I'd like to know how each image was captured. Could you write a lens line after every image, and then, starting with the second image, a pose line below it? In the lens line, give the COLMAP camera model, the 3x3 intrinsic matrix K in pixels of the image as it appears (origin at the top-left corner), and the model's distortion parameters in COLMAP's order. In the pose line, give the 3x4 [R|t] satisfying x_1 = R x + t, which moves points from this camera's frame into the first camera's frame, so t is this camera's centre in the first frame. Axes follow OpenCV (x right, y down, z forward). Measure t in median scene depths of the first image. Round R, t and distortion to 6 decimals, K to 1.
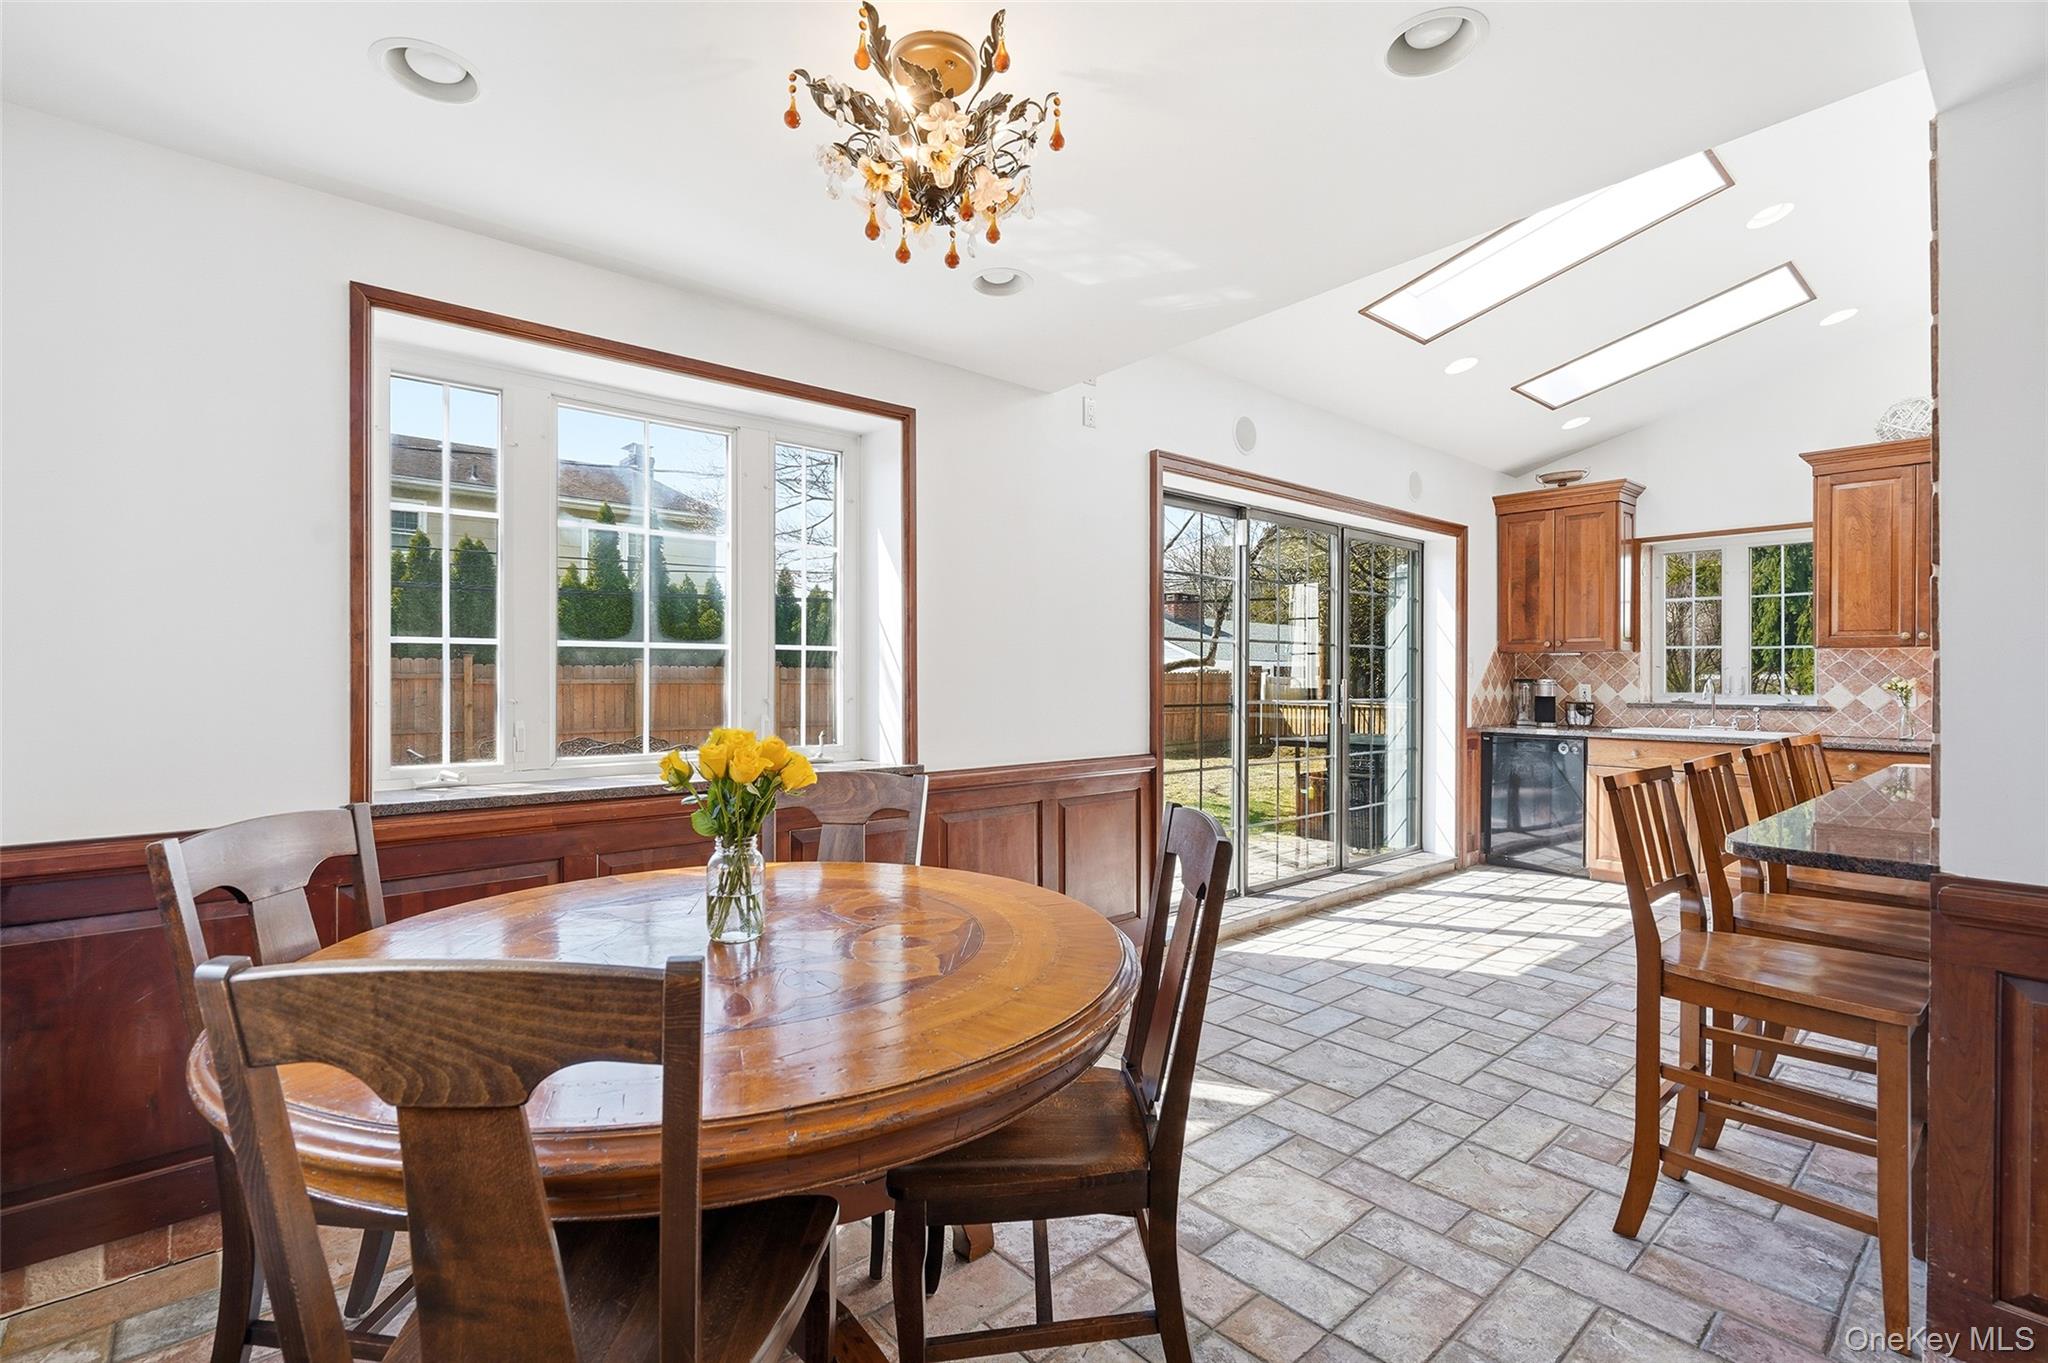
lens RADIAL K [[939.9, 0, 1028.2], [0, 939.9, 676.7], [0, 0, 1]] dist [0.000338, -0.000281]
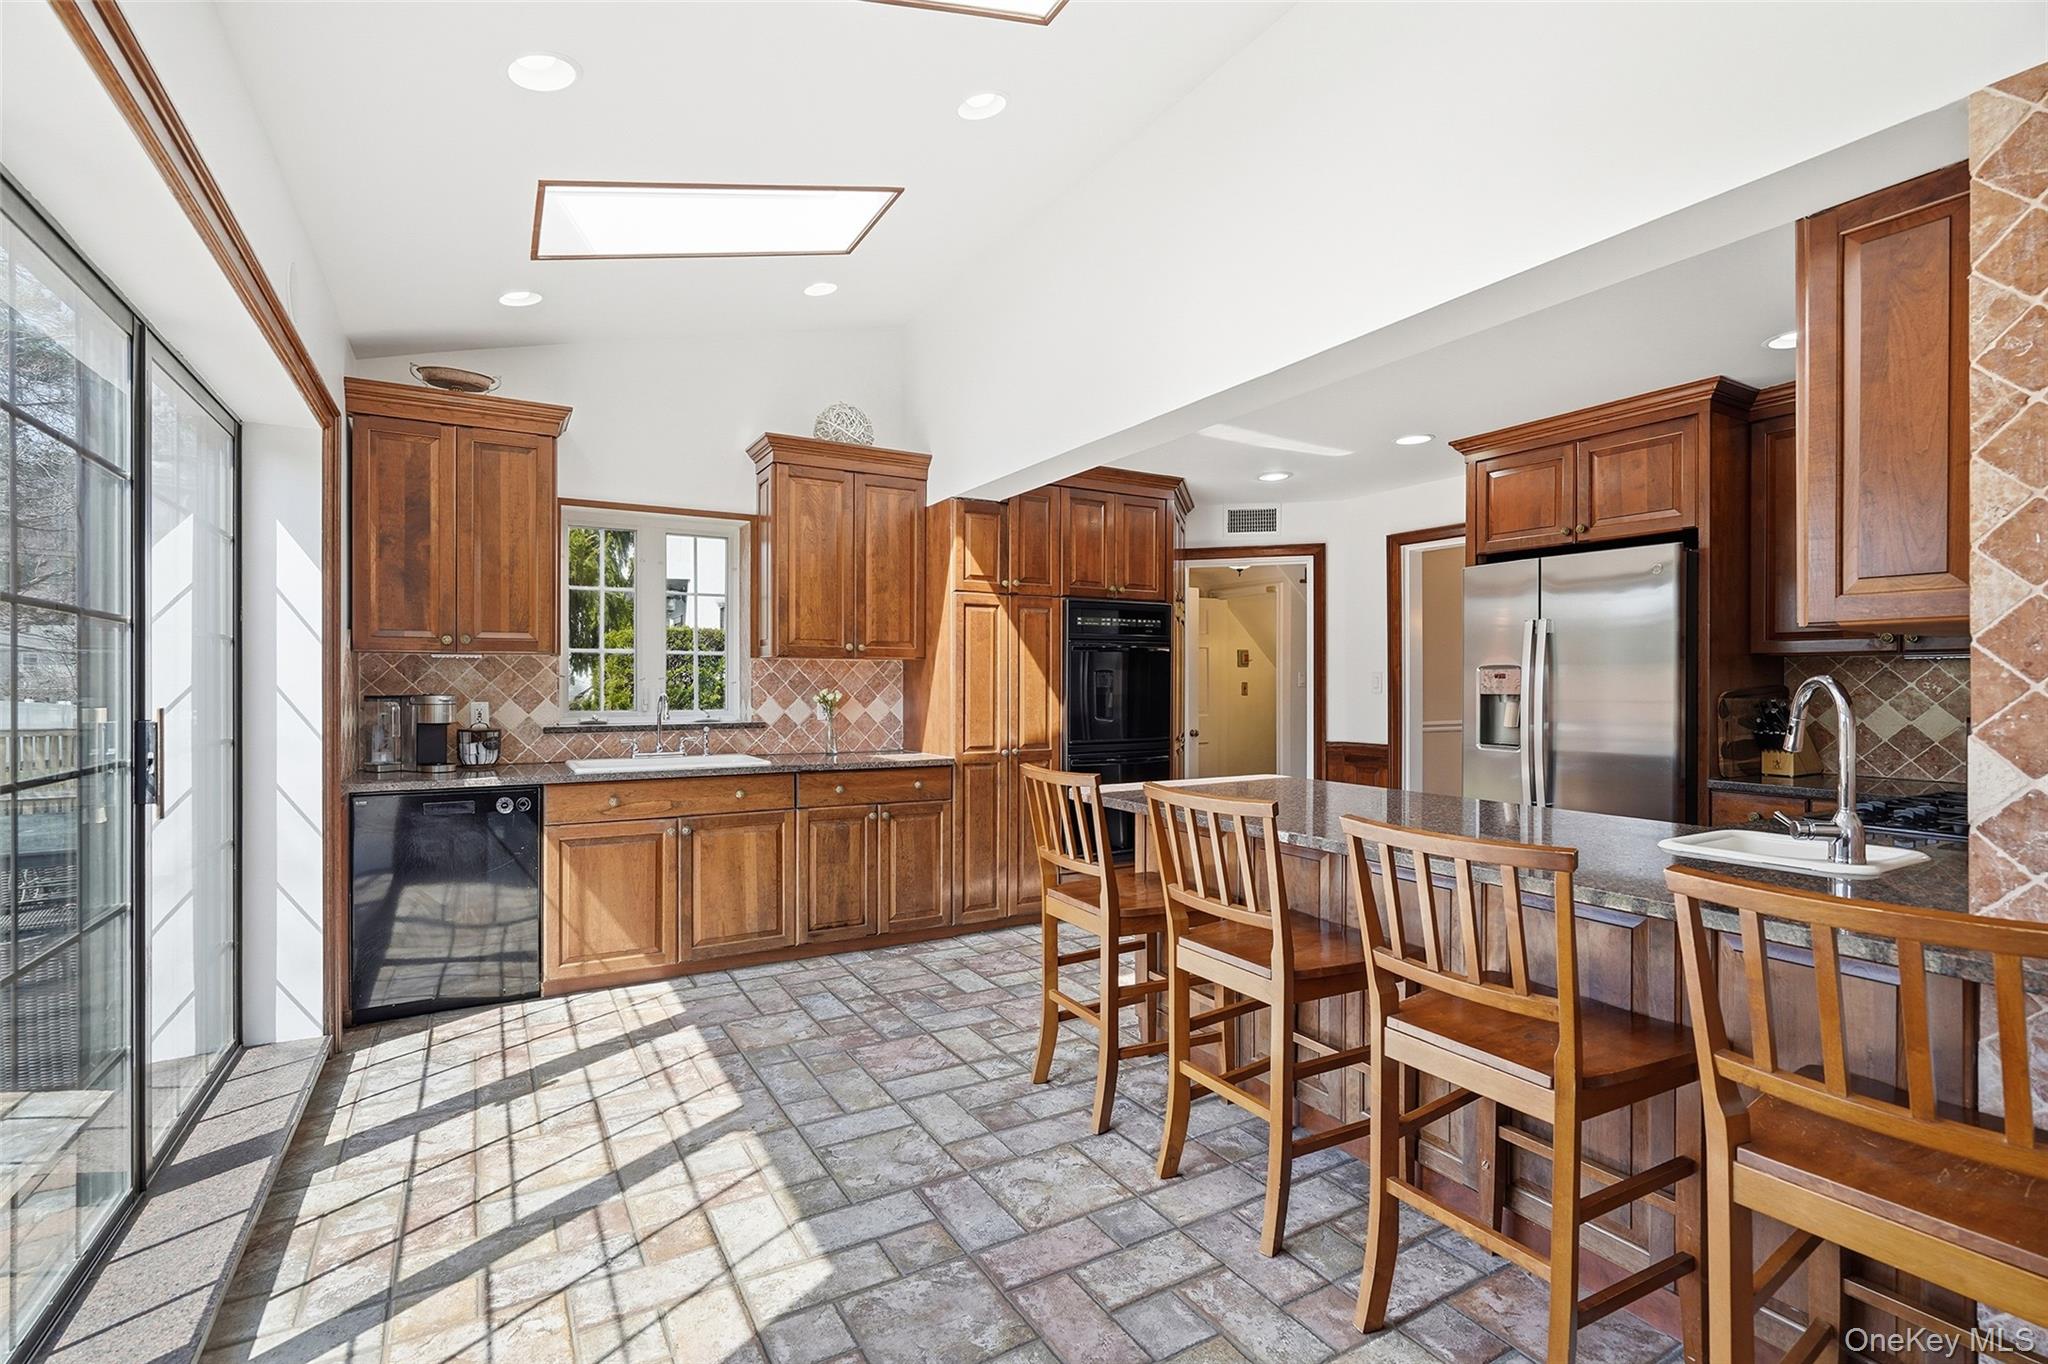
lens RADIAL K [[939.9, 0, 1028.2], [0, 939.9, 677.2], [0, 0, 1]] dist [0.000338, -0.000281]
pose [[0.197776, 0.003751, 0.980240, 0.022740], [-0.000129, 0.999993, -0.003800, -0.010440], [-0.980247, 0.000626, 0.197775, 0.733542]]
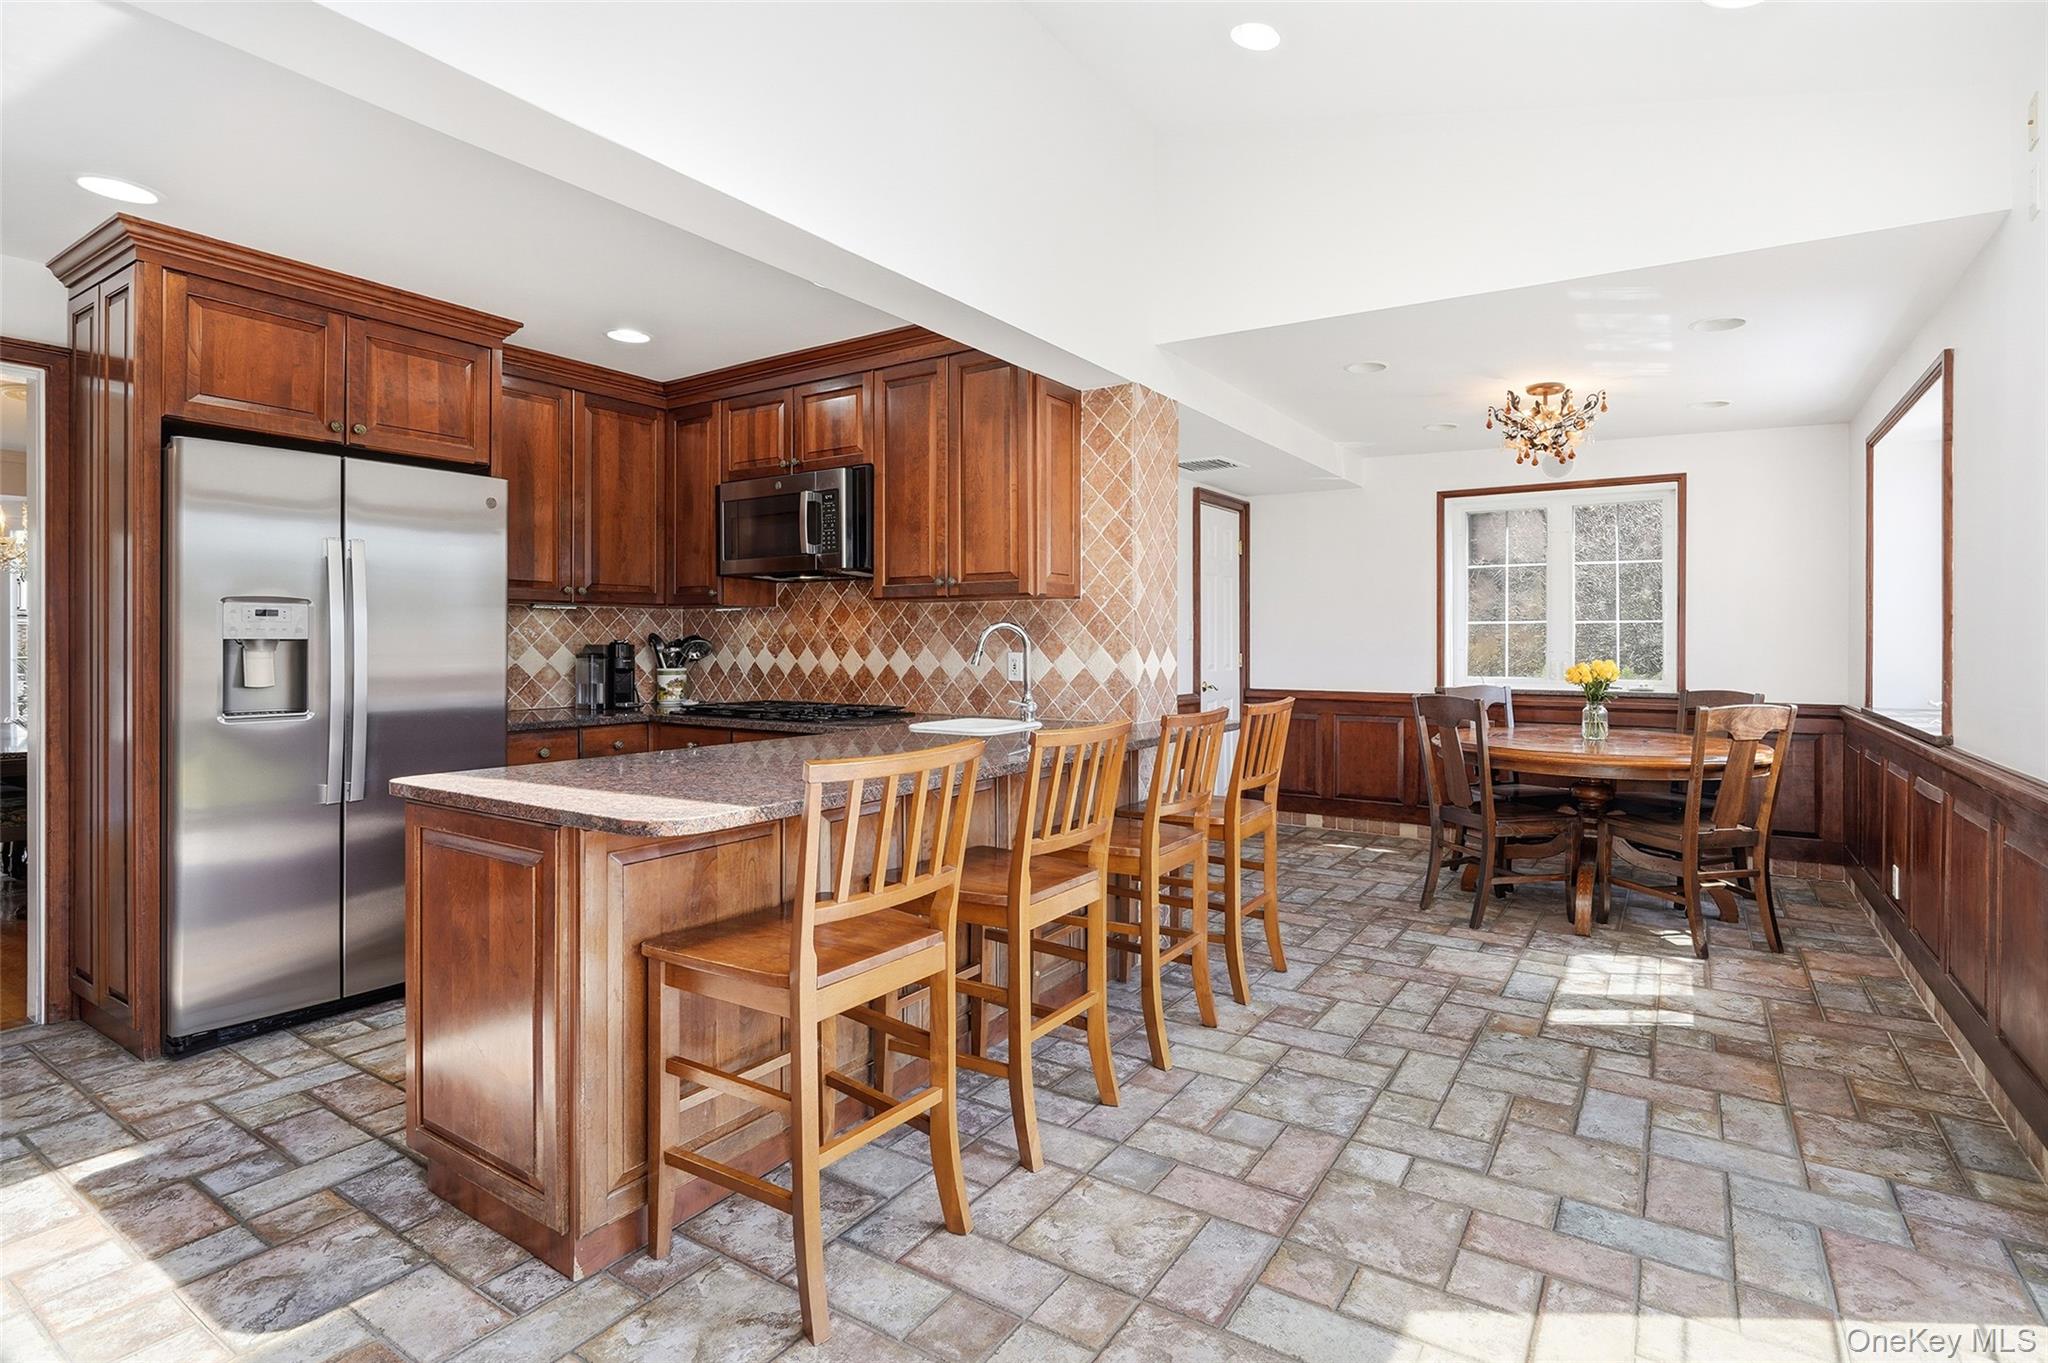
lens RADIAL K [[981.4, 0, 1087.1], [0, 981.4, 640.3], [0, 0, 1]] dist [-0.001948, -0.000244]
pose [[-0.956700, -0.004185, -0.291044, 0.746072], [-0.003977, 0.999991, -0.001309, 0.003411], [0.291047, -0.000095, -0.956709, 1.298881]]
